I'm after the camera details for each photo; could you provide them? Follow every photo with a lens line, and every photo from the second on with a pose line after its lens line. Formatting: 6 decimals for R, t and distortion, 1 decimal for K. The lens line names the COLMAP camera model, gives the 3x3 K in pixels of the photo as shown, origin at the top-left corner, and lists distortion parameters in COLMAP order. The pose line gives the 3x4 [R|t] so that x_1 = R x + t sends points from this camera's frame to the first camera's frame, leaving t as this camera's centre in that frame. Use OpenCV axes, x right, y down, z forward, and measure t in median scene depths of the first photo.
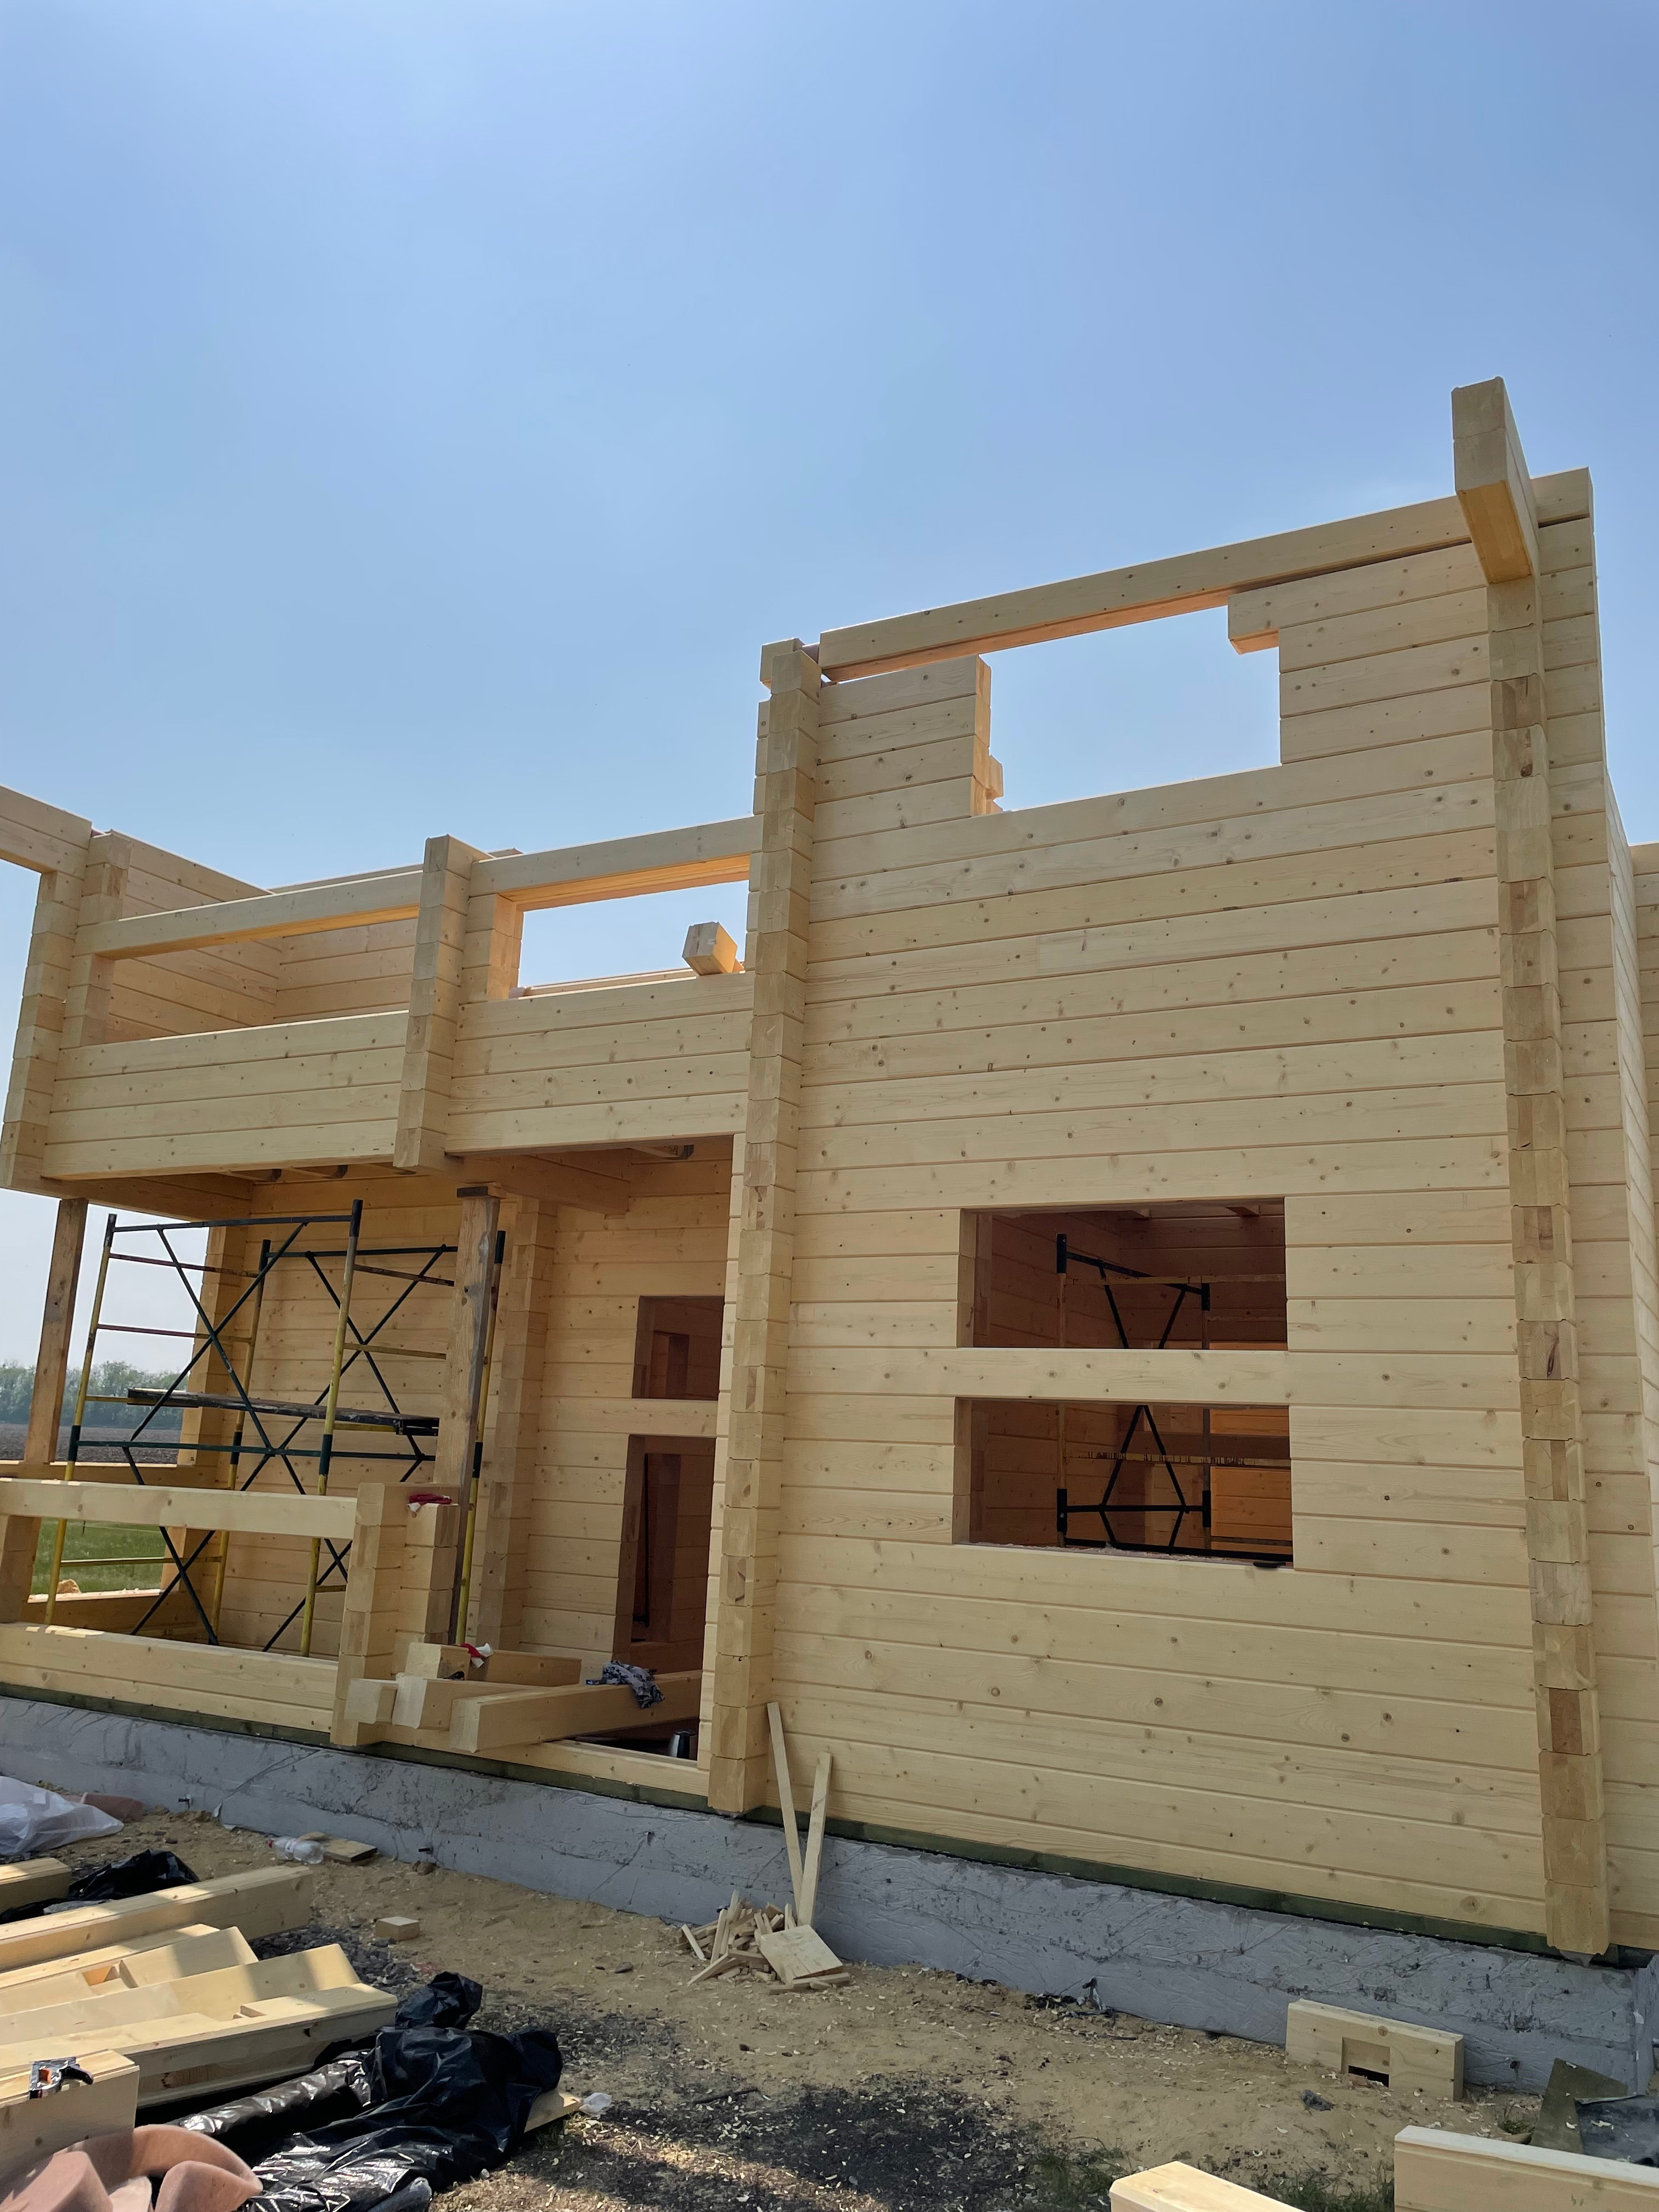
lens RADIAL K [[1674.0, 0, 826.2], [0, 1674.0, 1056.2], [0, 0, 1]] dist [0.001208, -0.001978]
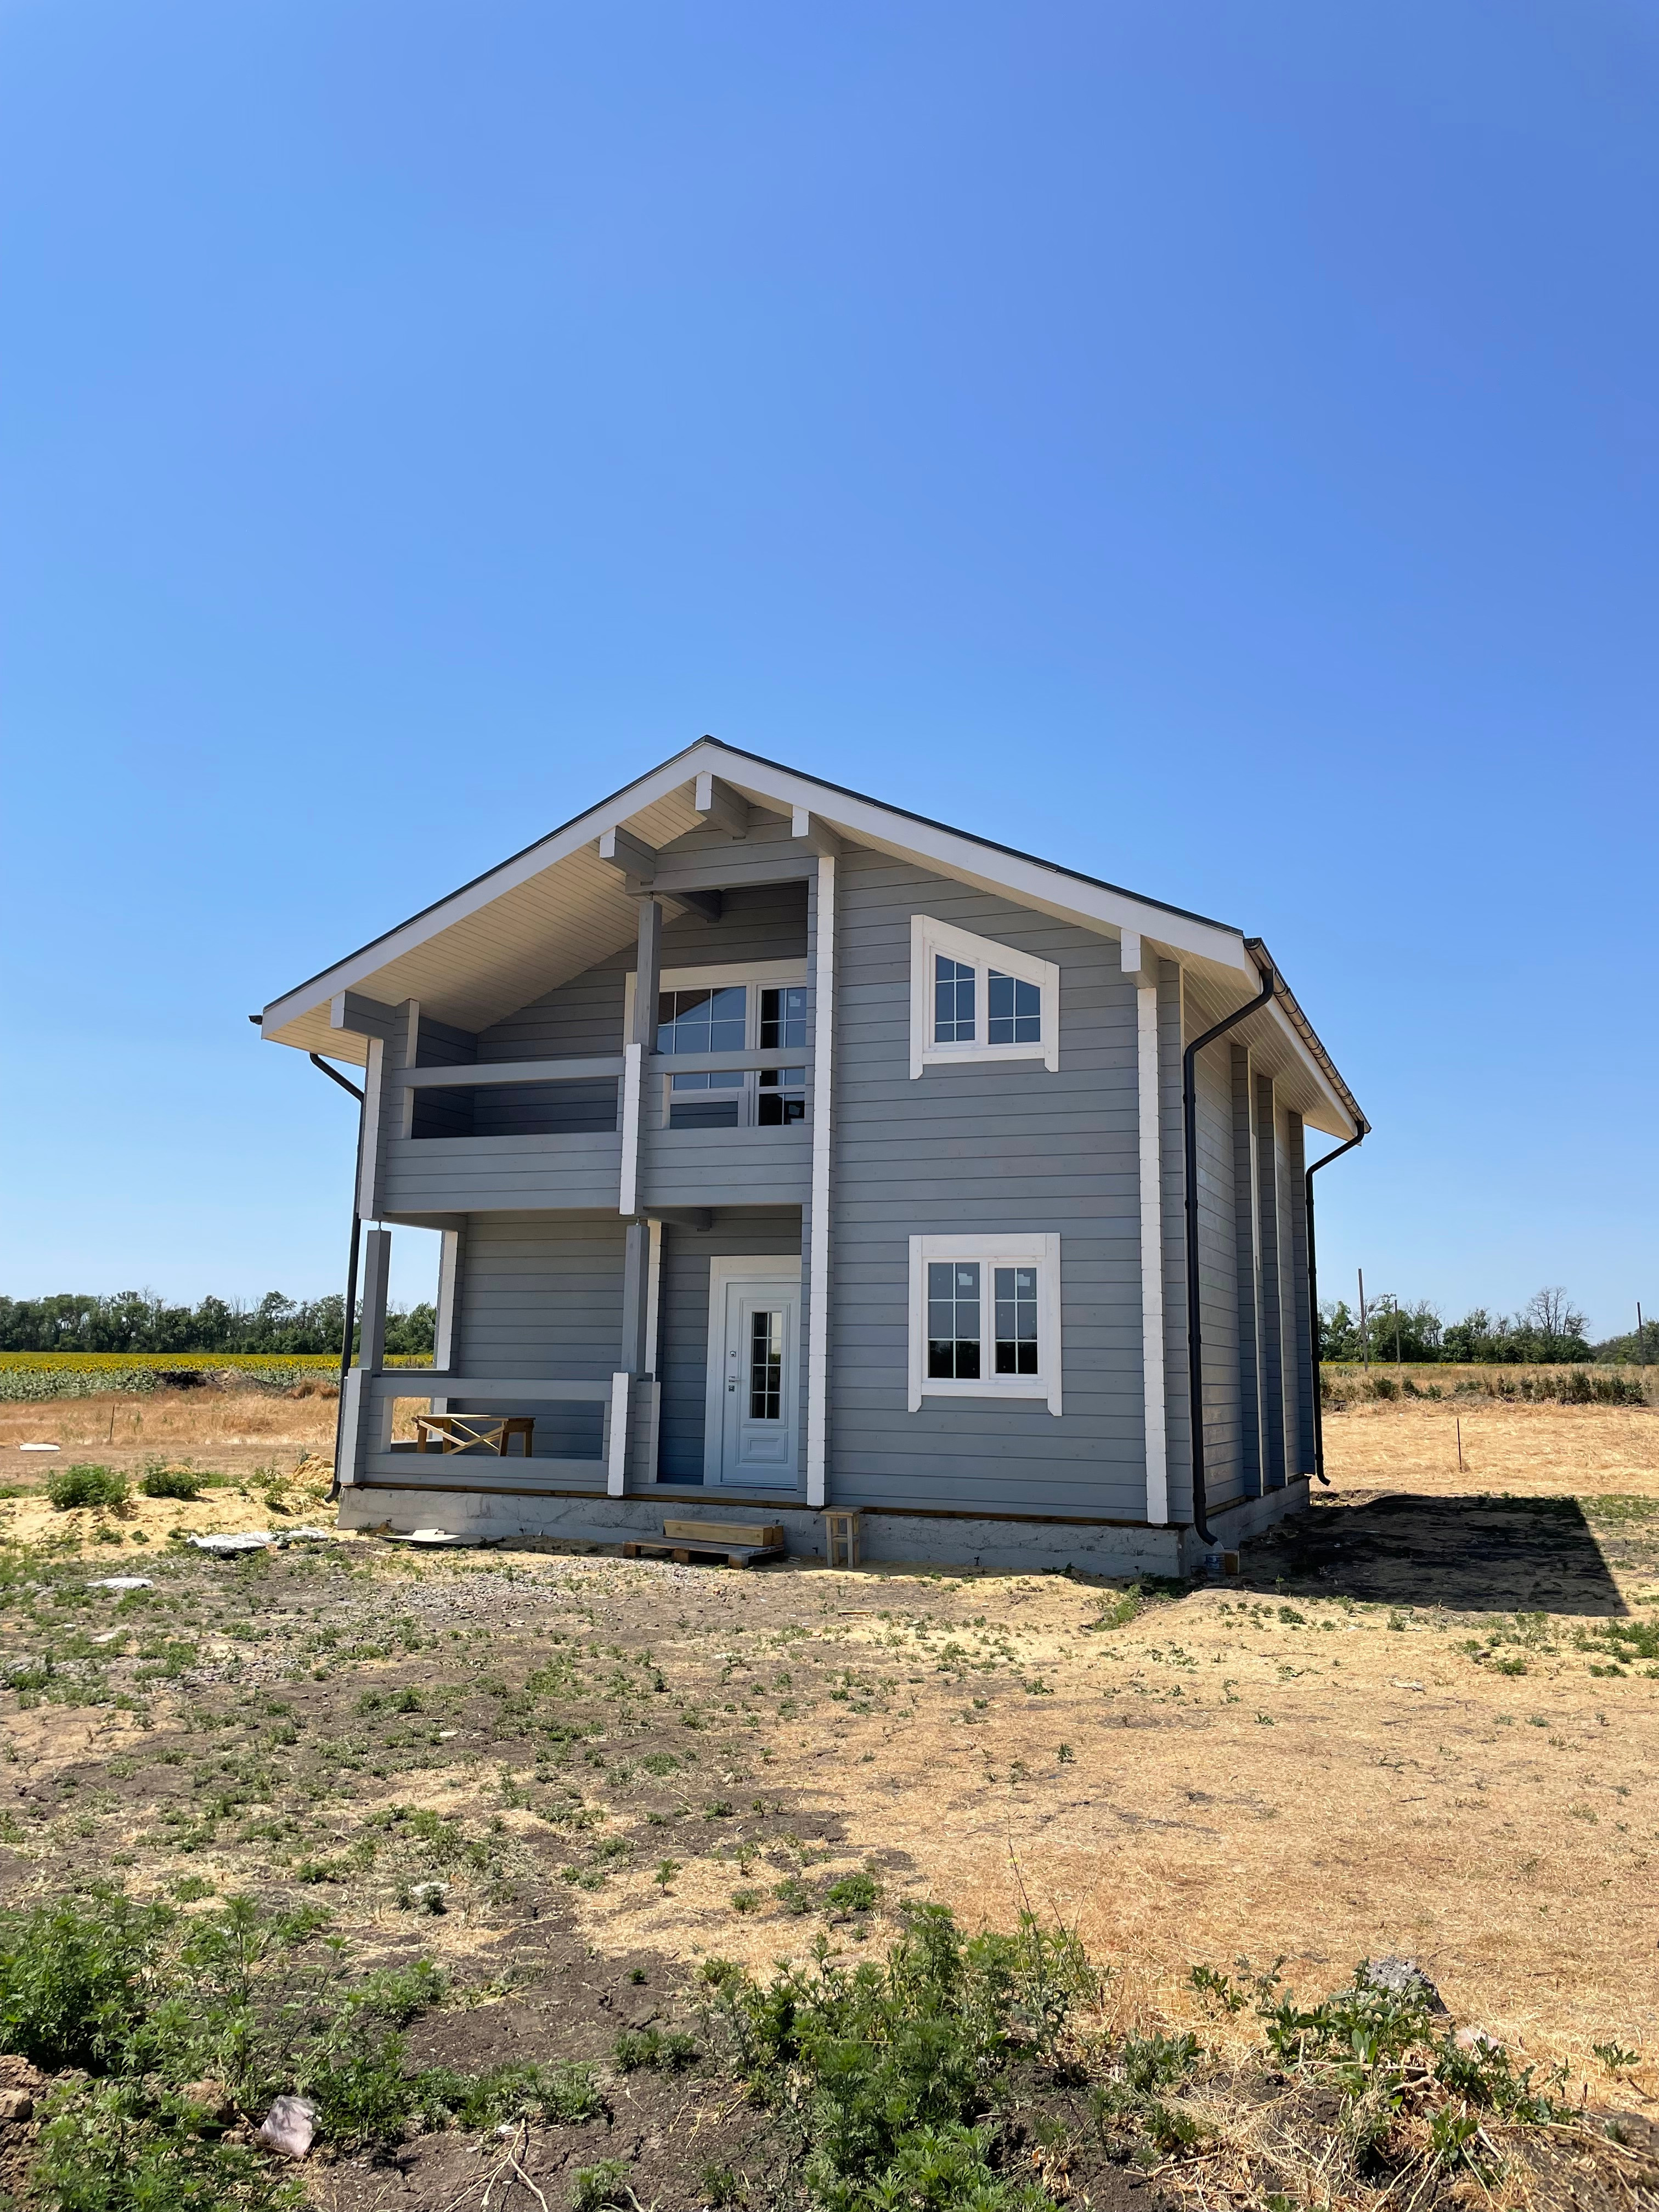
lens RADIAL K [[1668.2, 0, 829.5], [0, 1668.2, 1106.0], [0, 0, 1]] dist [0.007077, 0.000299]
pose [[0.993327, 0.000898, 0.115327, -0.265541], [-0.008318, 0.997923, 0.063873, -0.206952], [-0.115030, -0.064406, 0.991272, -1.065649]]
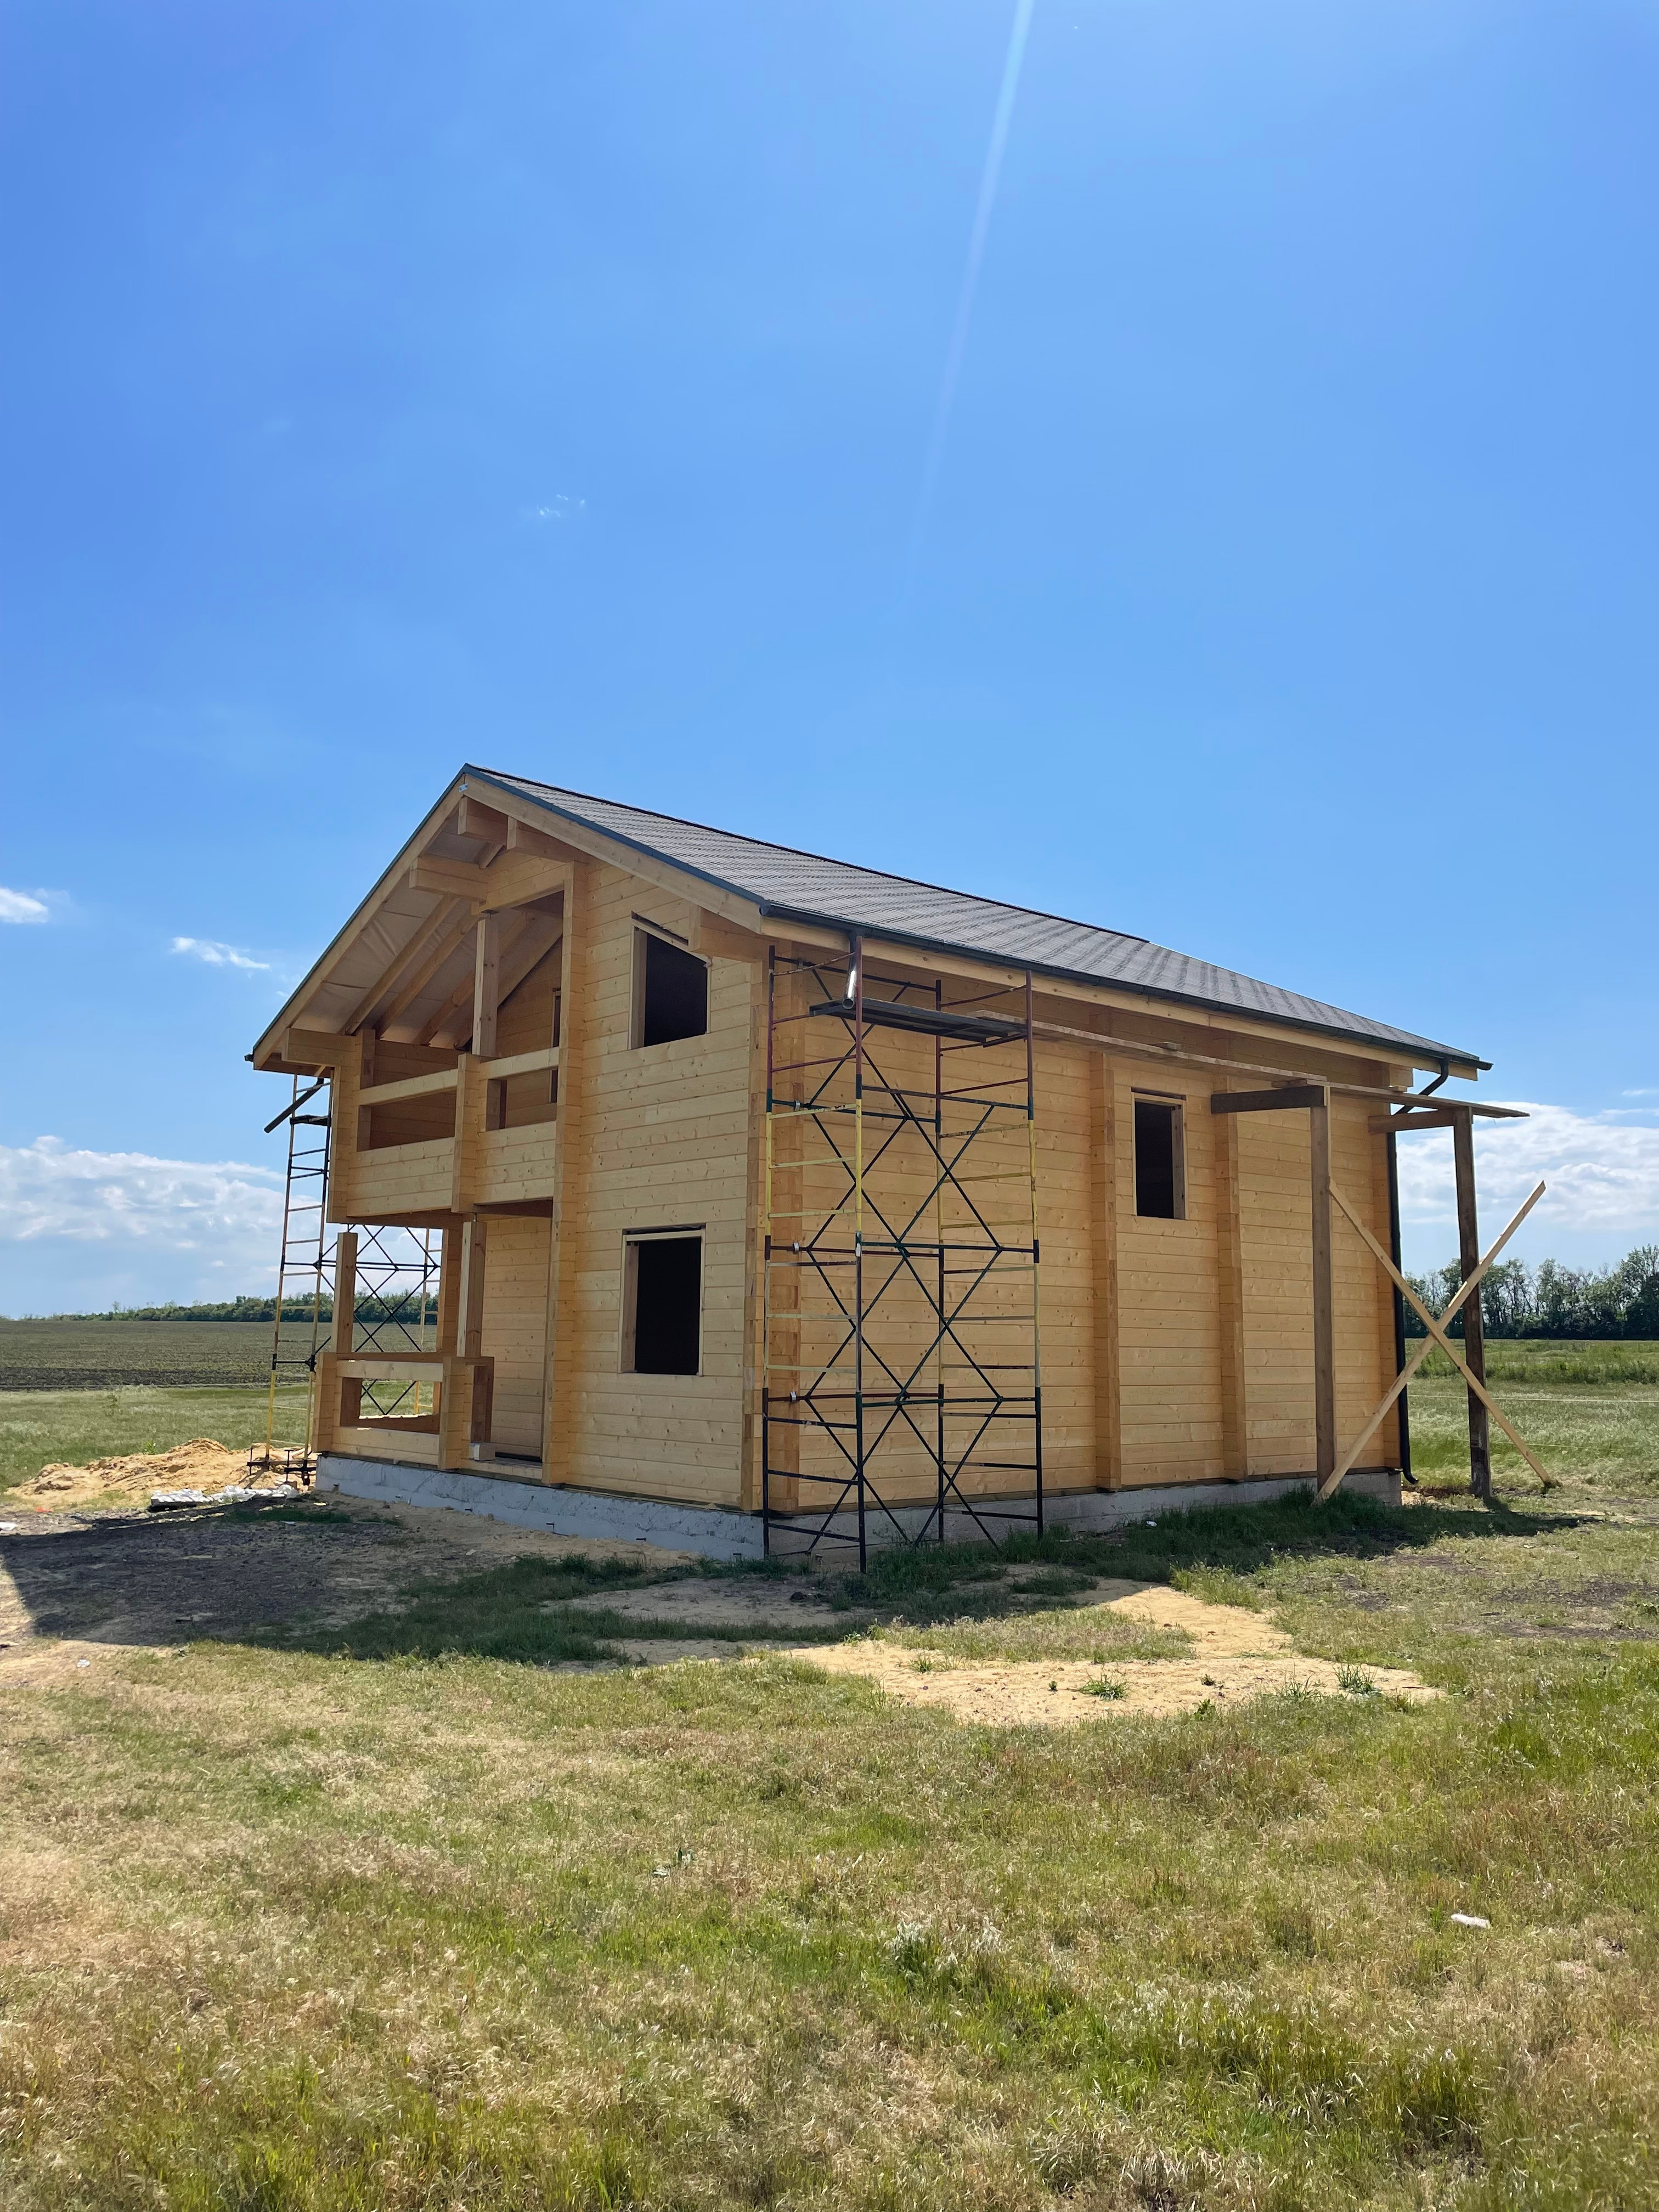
lens RADIAL K [[1668.2, 0, 829.5], [0, 1668.2, 1106.0], [0, 0, 1]] dist [0.007077, 0.000299]
pose [[0.941531, -0.066093, -0.330379, 1.005203], [0.088858, 0.994565, 0.054267, -0.157461], [0.324997, -0.080451, 0.942287, -0.944956]]
